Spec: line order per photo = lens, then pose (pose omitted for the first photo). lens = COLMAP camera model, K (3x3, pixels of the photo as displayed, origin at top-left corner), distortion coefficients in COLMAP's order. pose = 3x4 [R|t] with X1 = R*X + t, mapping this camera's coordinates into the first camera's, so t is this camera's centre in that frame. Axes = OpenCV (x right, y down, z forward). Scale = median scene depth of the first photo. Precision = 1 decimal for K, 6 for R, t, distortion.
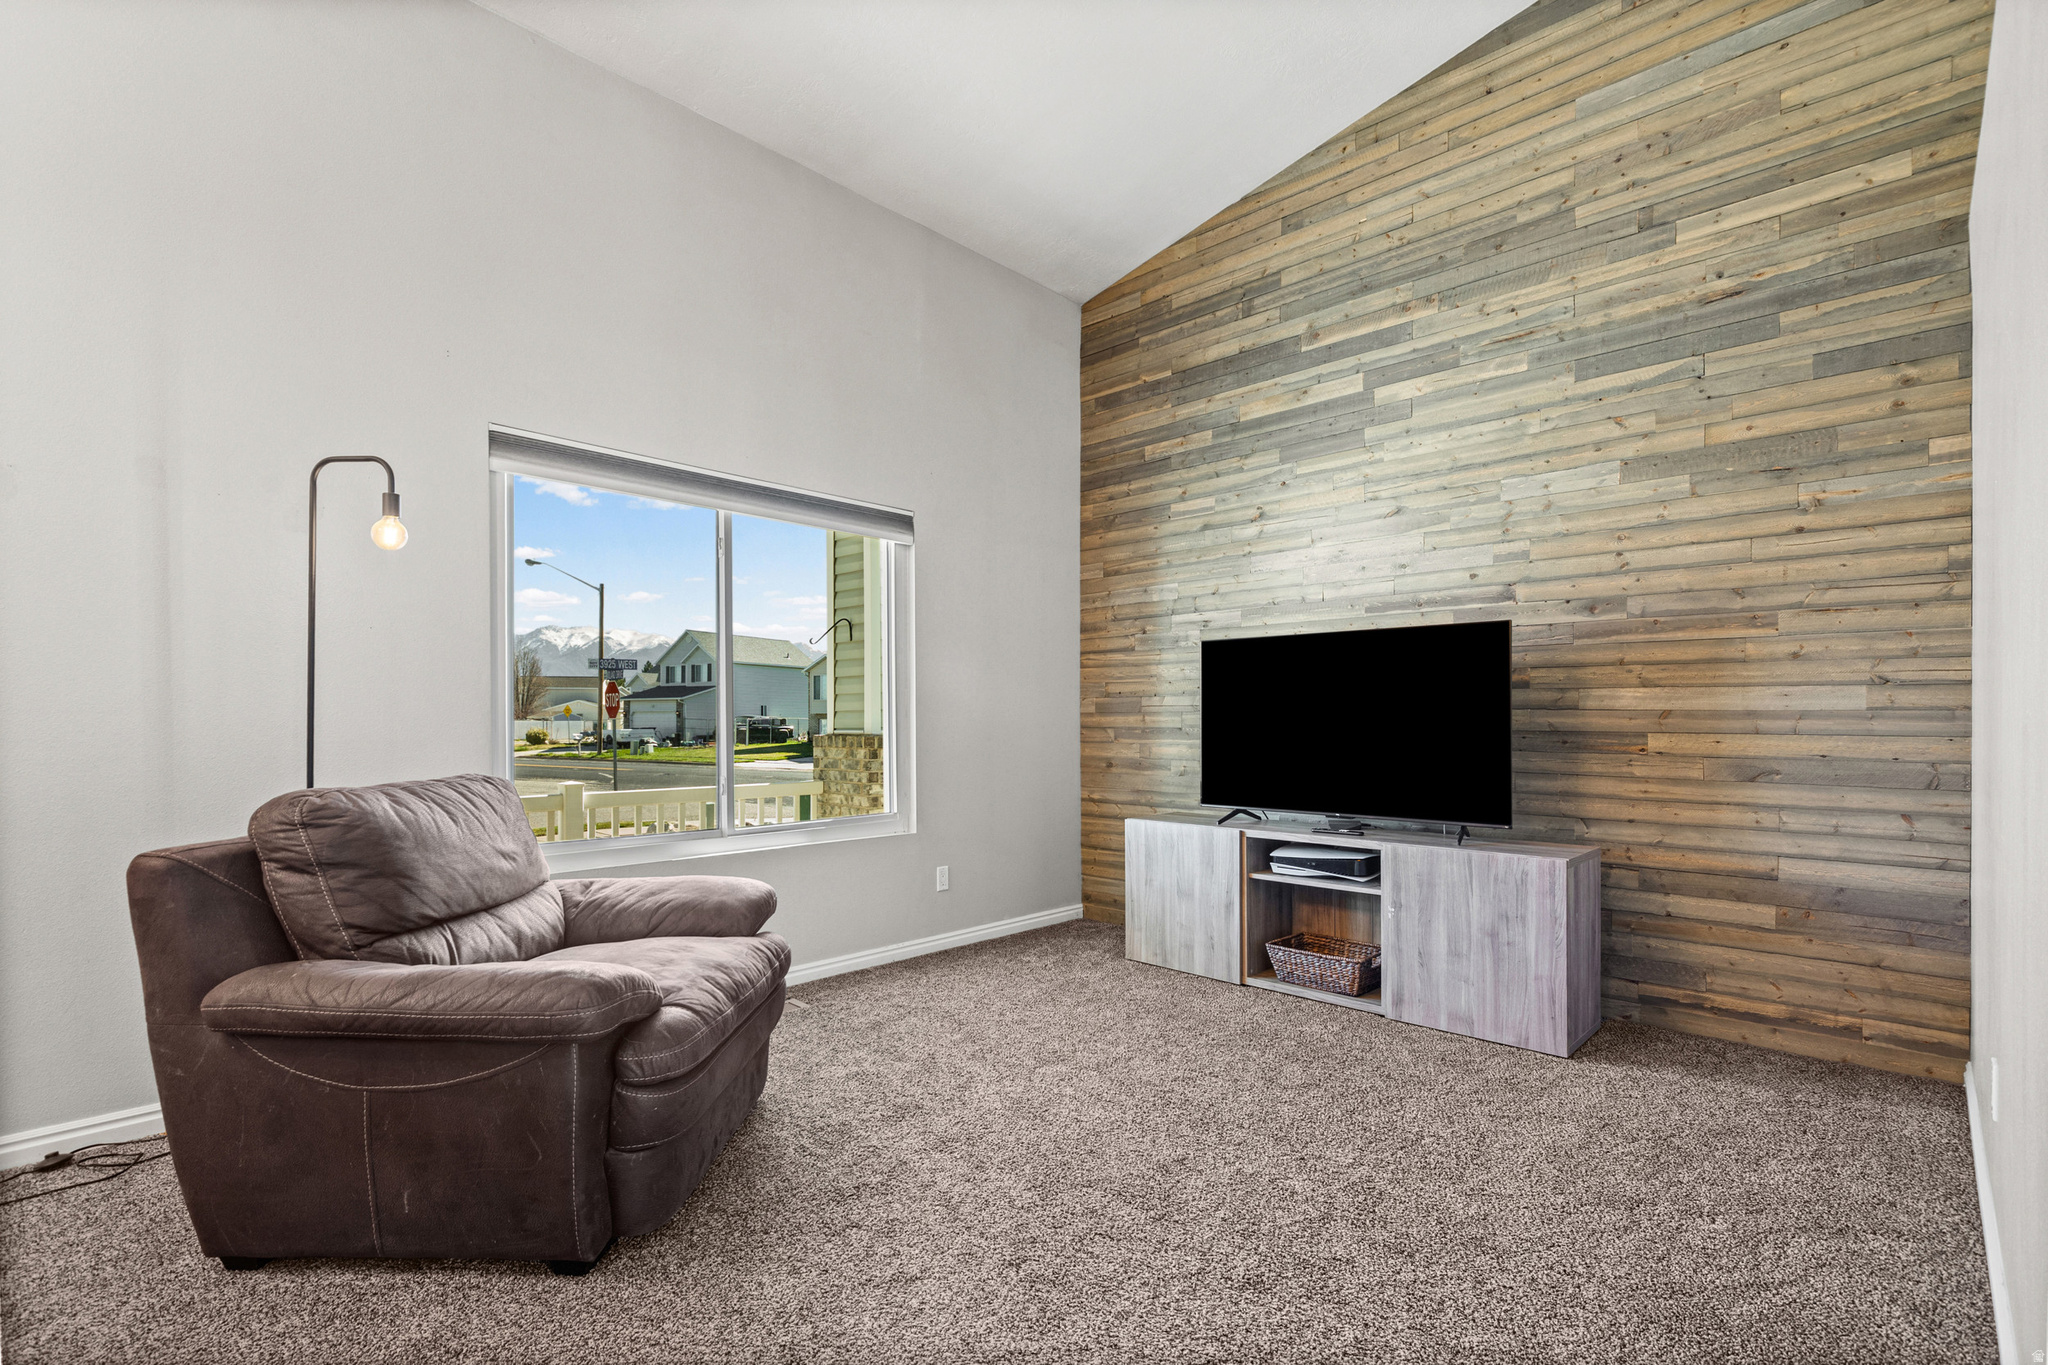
lens RADIAL K [[941.5, 0, 991.8], [0, 941.5, 719.5], [0, 0, 1]] dist [-0.001650, 0.000376]
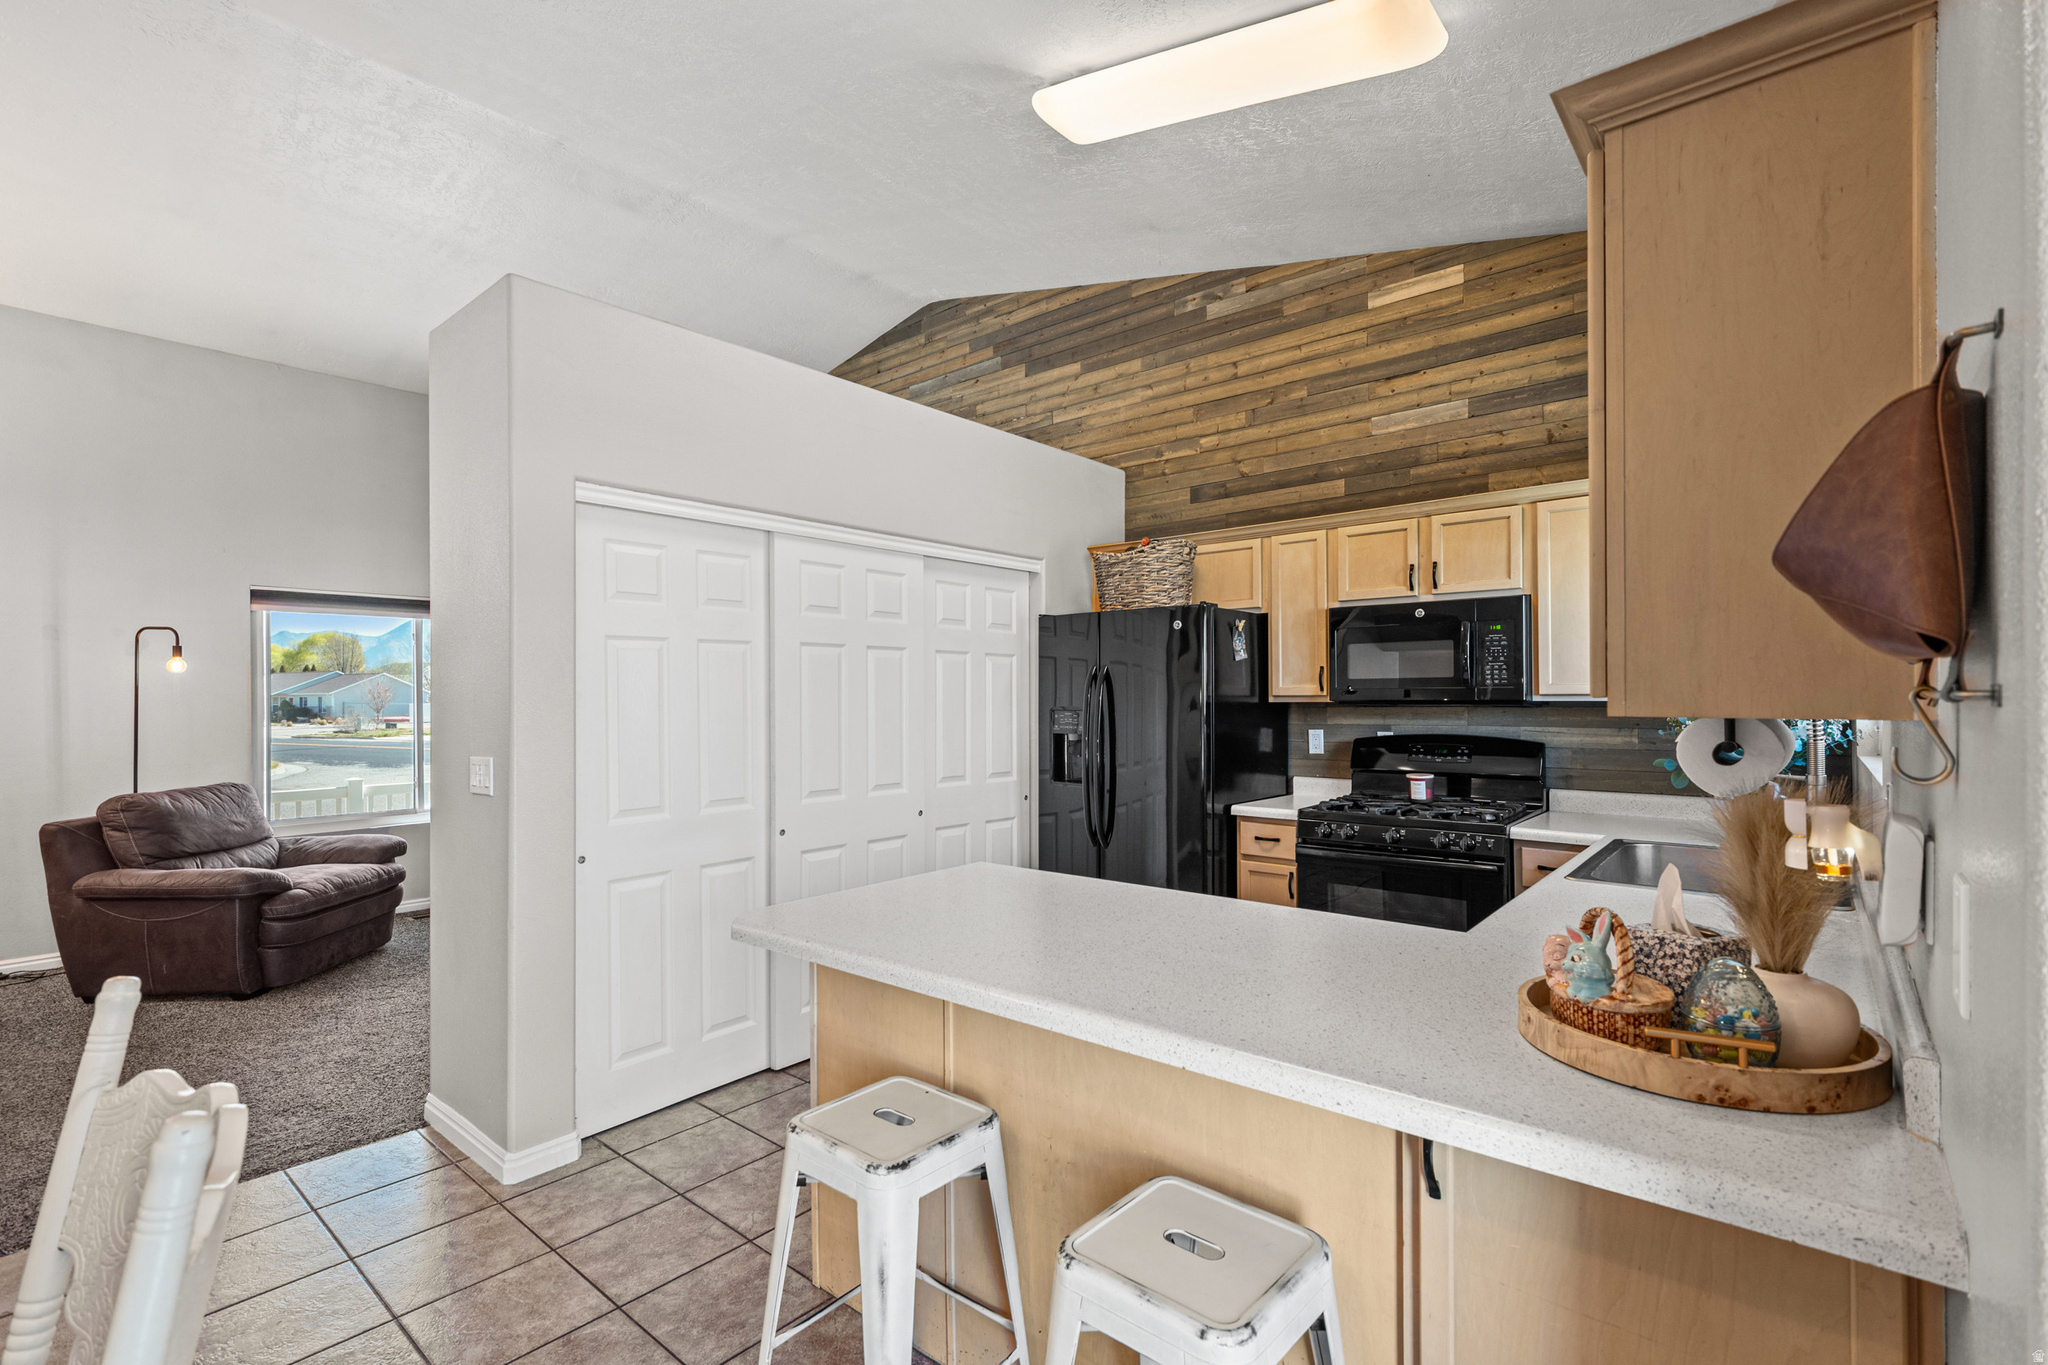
lens RADIAL K [[941.5, 0, 1015.4], [0, 941.5, 695.1], [0, 0, 1]] dist [-0.001650, 0.000376]
pose [[0.998351, -0.008241, 0.056814, 1.182897], [0.008363, 0.999963, -0.001911, -0.130721], [-0.056796, 0.002383, 0.998383, -1.267844]]
